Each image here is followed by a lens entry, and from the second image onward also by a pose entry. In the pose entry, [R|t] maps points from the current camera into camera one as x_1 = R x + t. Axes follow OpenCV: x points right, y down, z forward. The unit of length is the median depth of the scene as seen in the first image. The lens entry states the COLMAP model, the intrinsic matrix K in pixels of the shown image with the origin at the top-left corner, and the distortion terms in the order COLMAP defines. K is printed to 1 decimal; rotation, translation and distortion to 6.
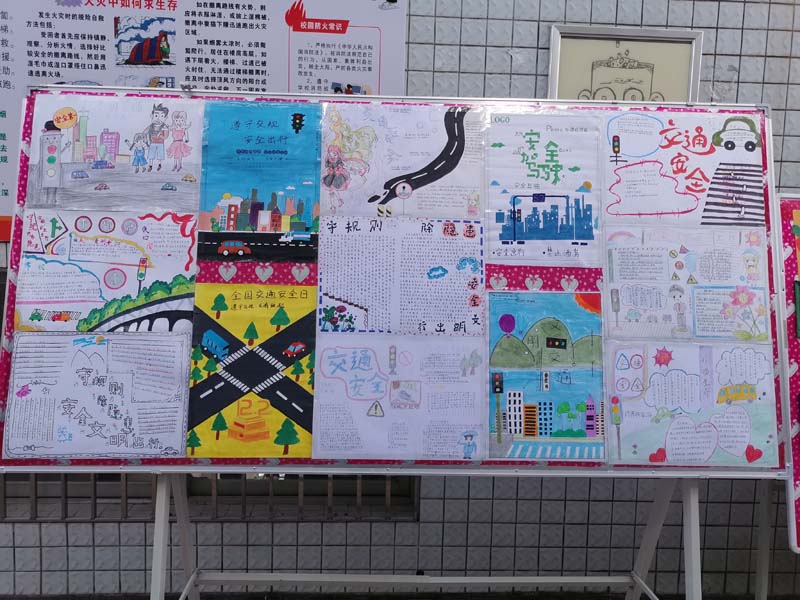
lens RADIAL K [[621.9, 0, 393.4], [0, 621.9, 300.7], [0, 0, 1]] dist [0.061402, -0.053908]
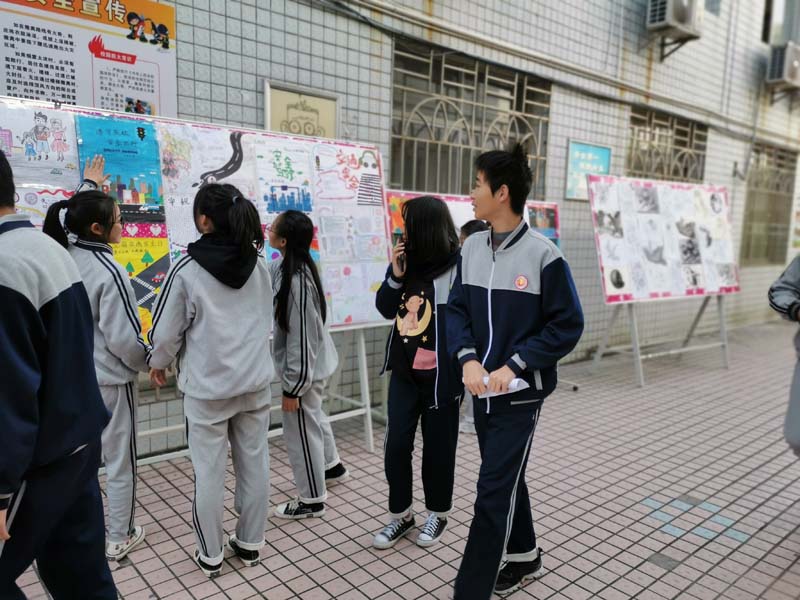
lens RADIAL K [[622.0, 0, 397.7], [0, 622.0, 300.7], [0, 0, 1]] dist [0.057413, -0.037058]
pose [[0.785684, -0.078924, 0.613573, -0.647885], [0.045235, 0.996503, 0.070257, 0.050095], [-0.616972, -0.027445, 0.786507, -0.642643]]
